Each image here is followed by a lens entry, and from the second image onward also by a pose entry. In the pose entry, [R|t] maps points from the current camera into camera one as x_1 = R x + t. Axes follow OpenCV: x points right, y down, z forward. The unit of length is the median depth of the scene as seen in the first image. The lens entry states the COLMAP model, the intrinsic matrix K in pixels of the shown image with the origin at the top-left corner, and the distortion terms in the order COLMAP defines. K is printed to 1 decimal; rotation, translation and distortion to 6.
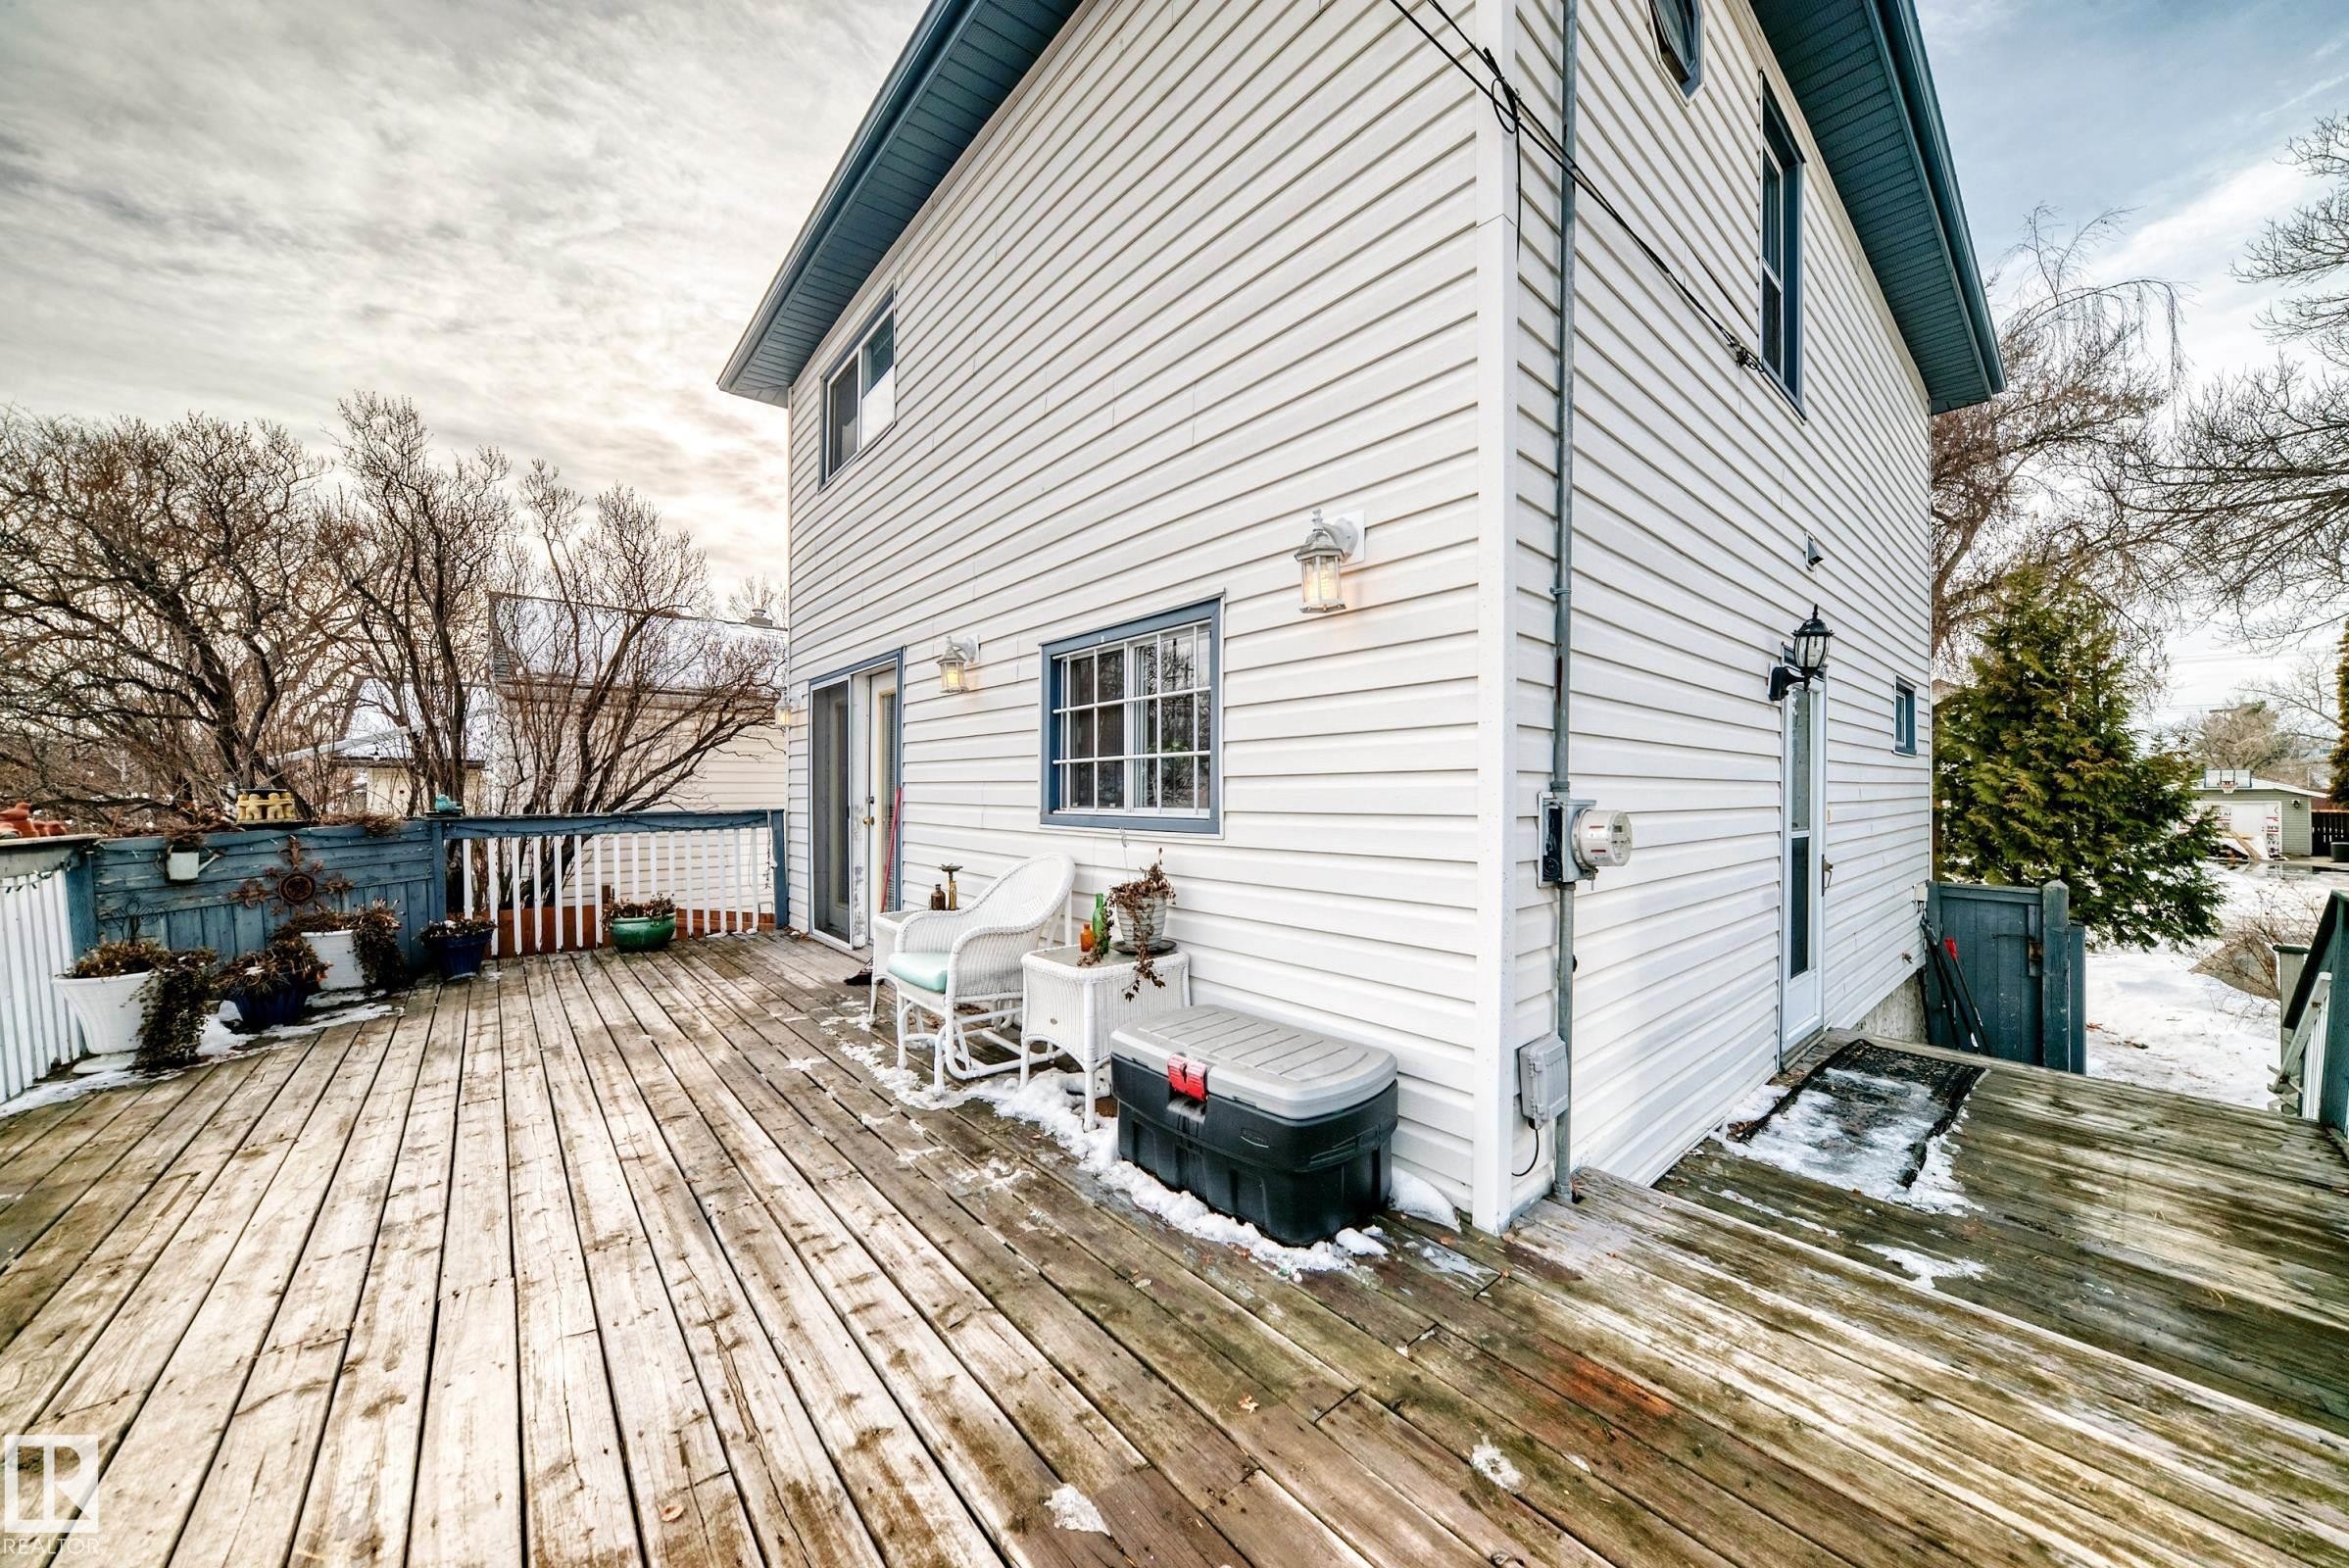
lens RADIAL K [[829.5, 0, 1184.0], [0, 829.5, 795.7], [0, 0, 1]] dist [-0.024111, 0.006282]
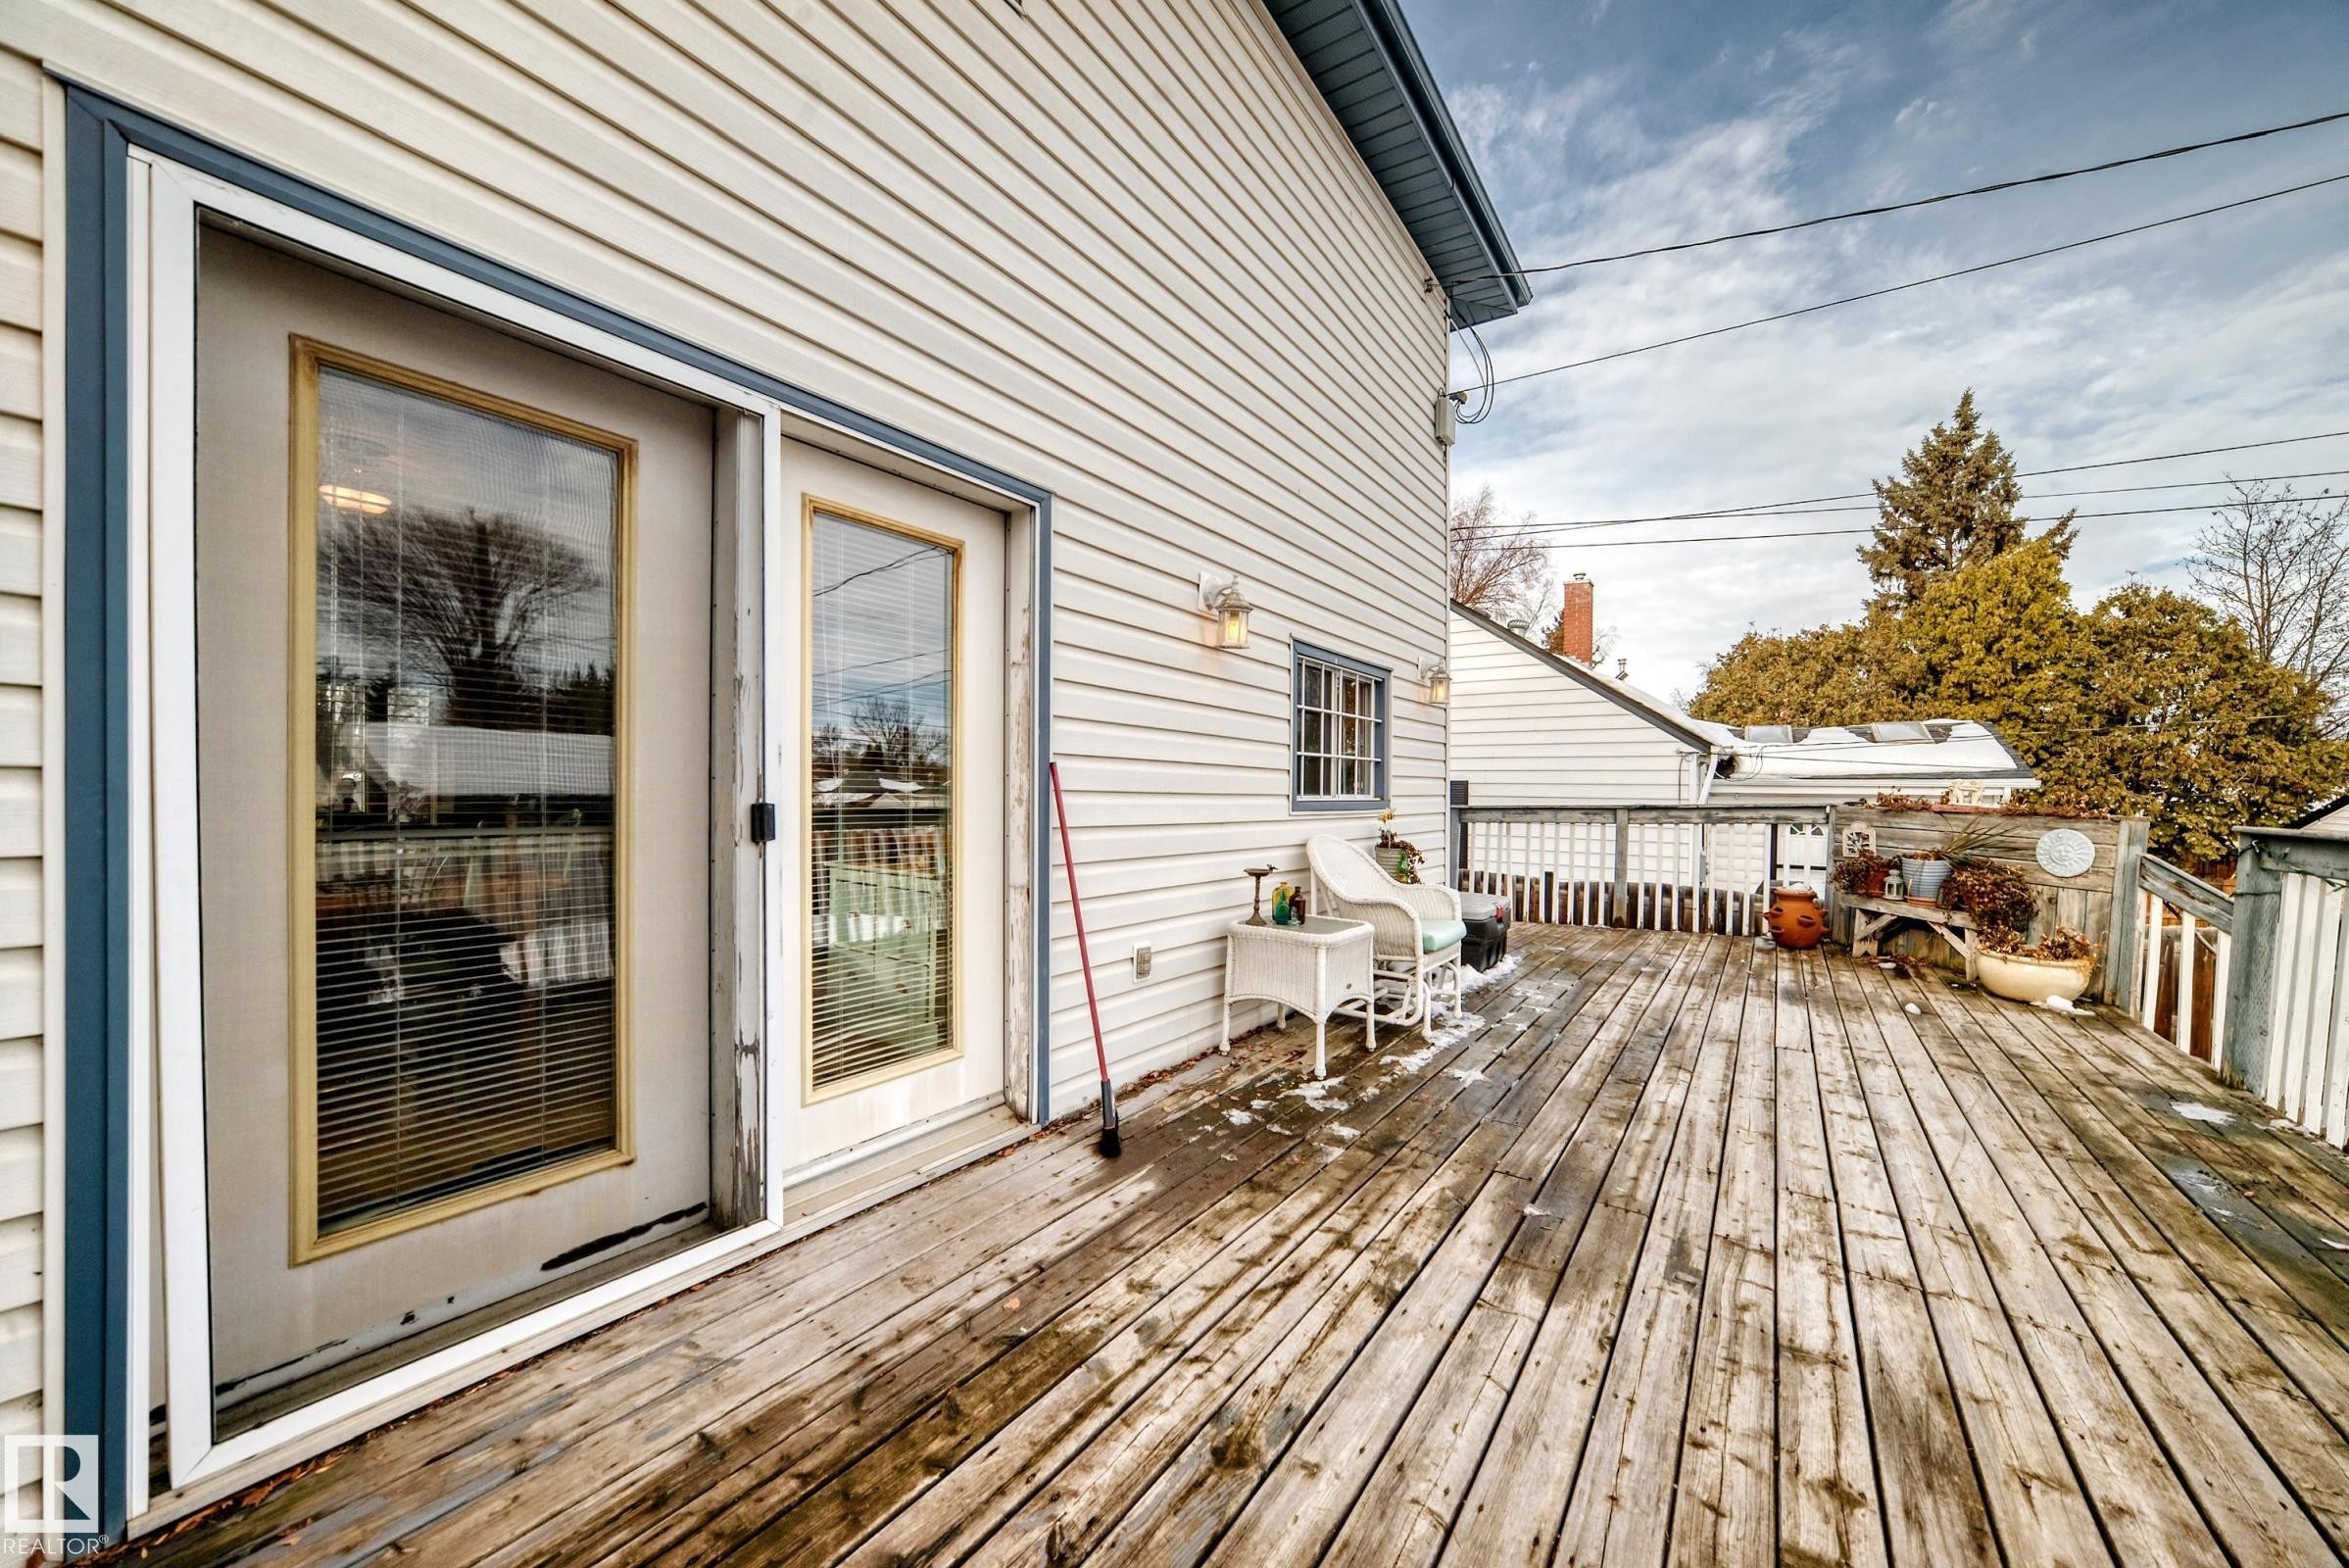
lens RADIAL K [[829.5, 0, 1184.0], [0, 829.5, 795.7], [0, 0, 1]] dist [-0.024111, 0.006282]
pose [[-0.242135, -0.008497, 0.970205, -1.389382], [-0.006811, 0.999952, 0.007057, 0.009159], [-0.970219, -0.004899, -0.242182, 1.667417]]
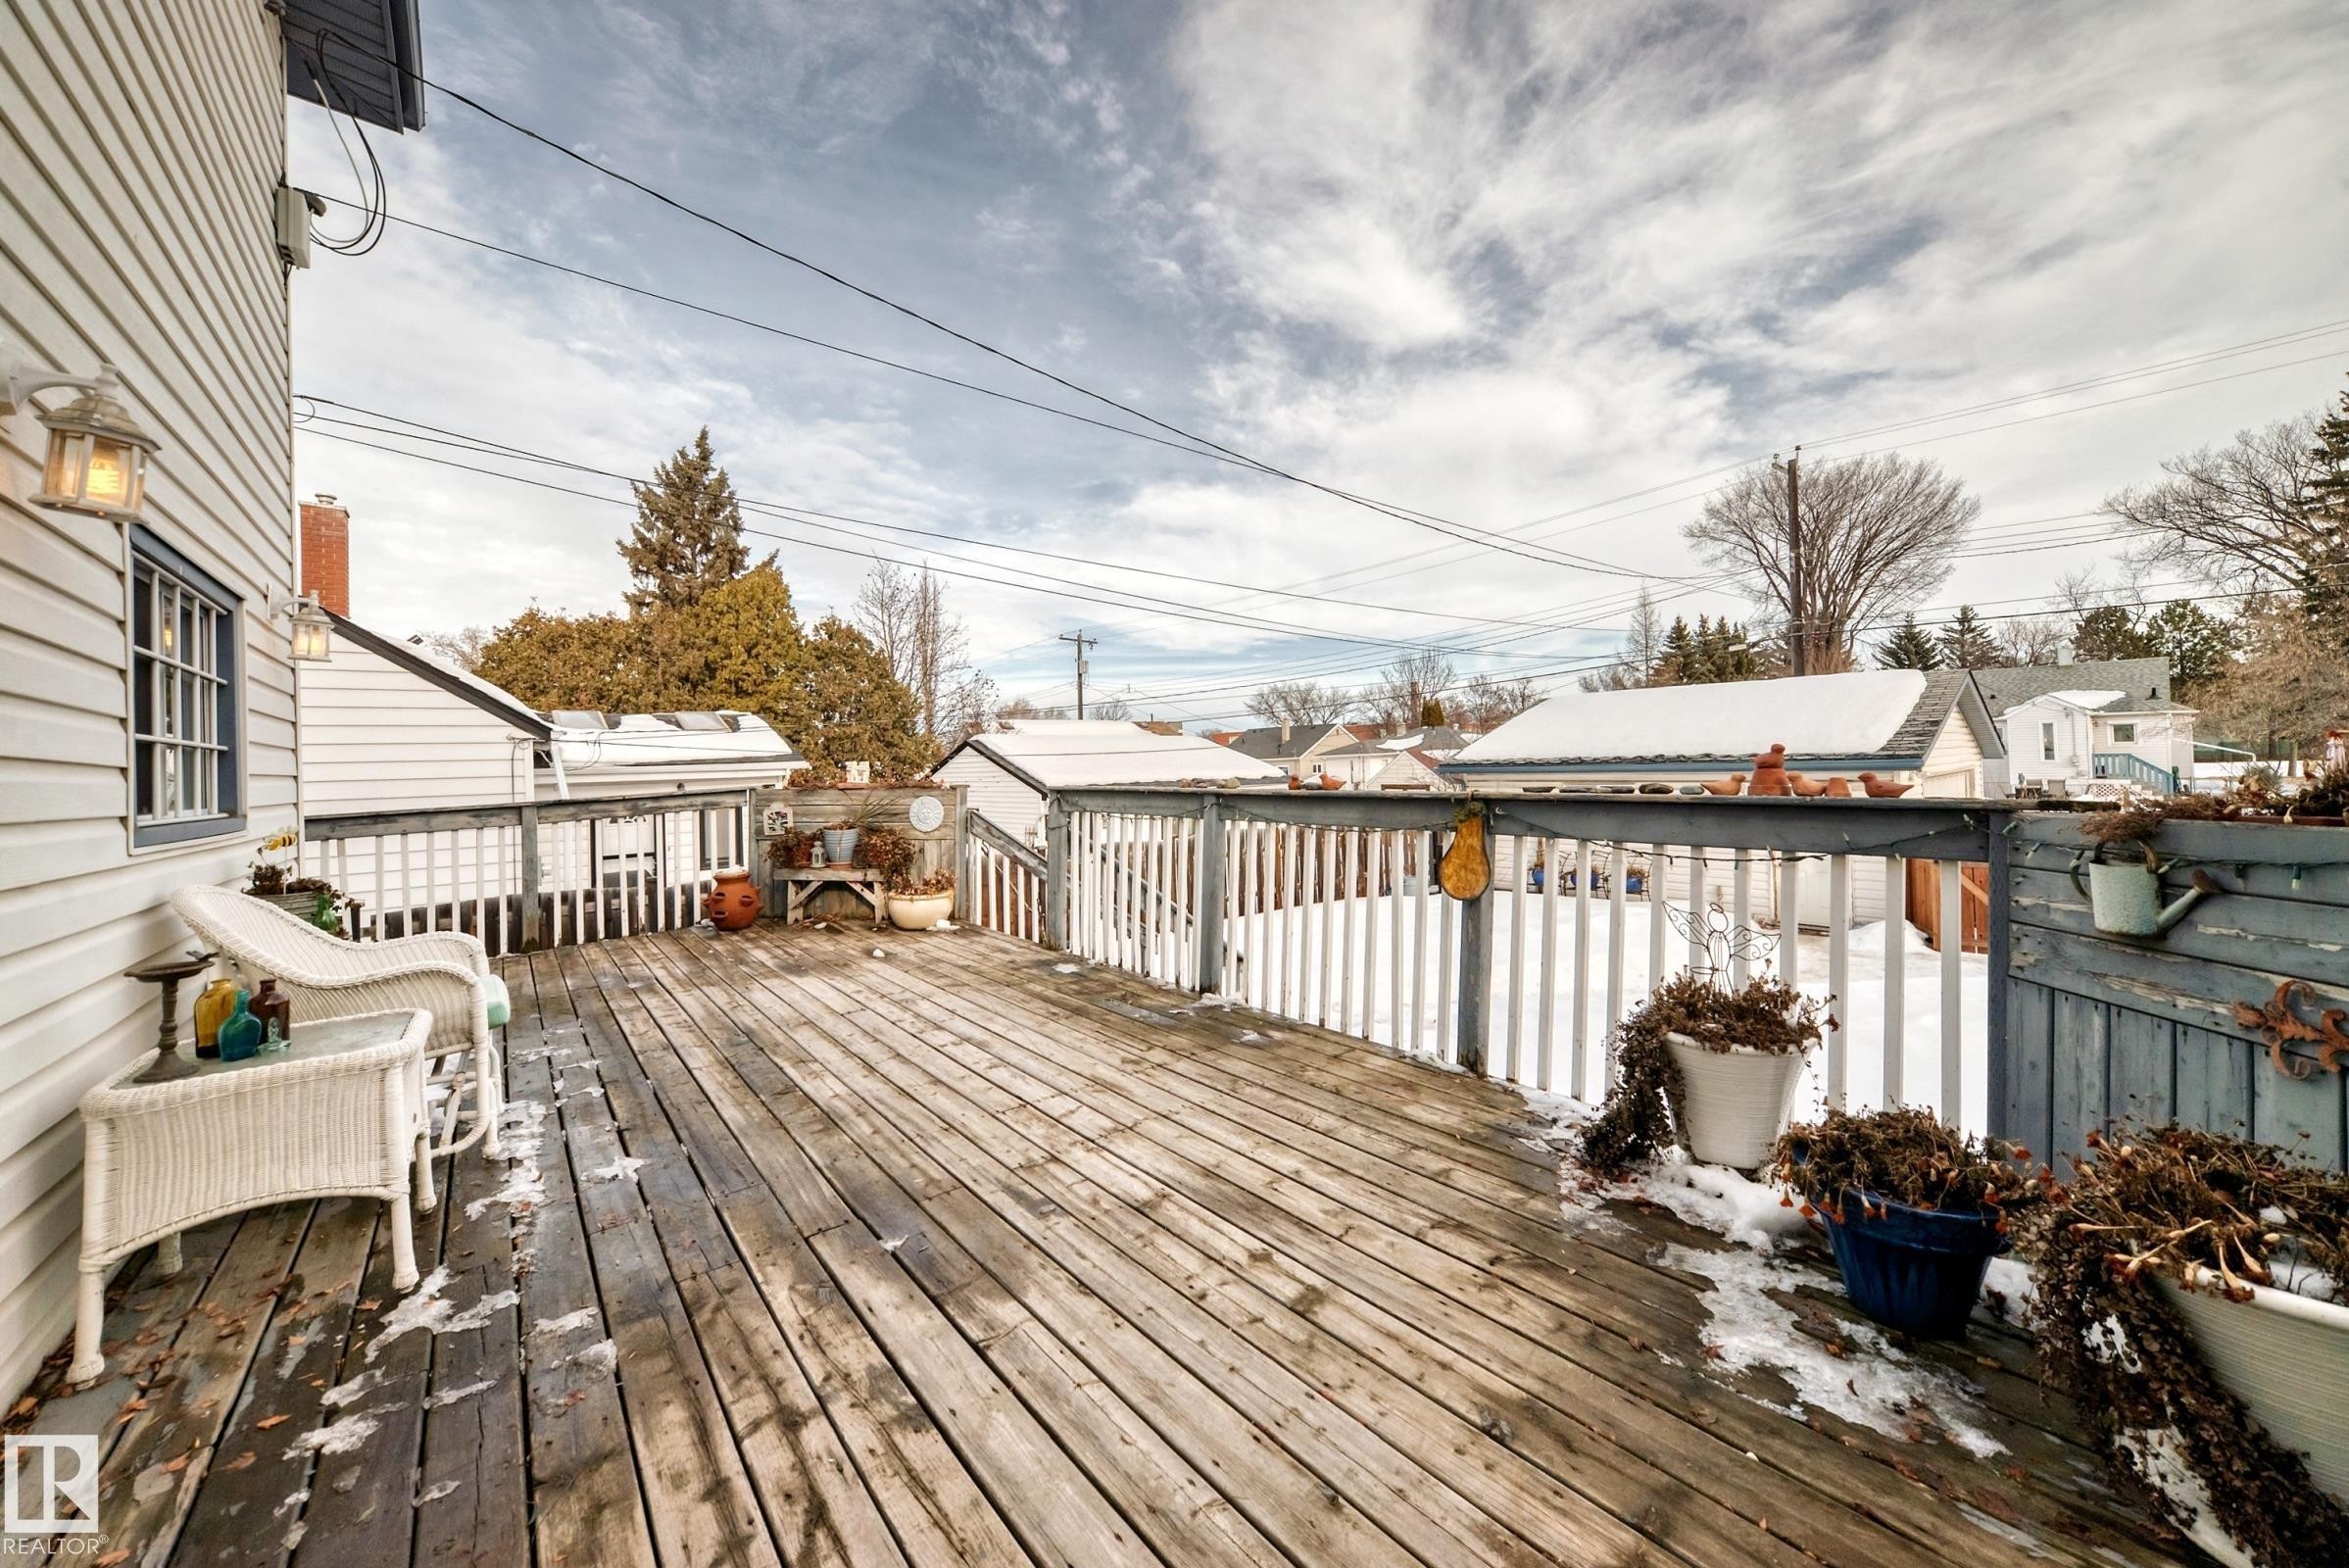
lens RADIAL K [[856.5, 0, 1218.2], [0, 856.5, 744.3], [0, 0, 1]] dist [-0.033478, 0.008328]
pose [[-0.999257, 0.036778, -0.011551, -1.049407], [0.036963, 0.999185, -0.016239, 0.001705], [0.010944, -0.016654, -0.999801, 1.860910]]
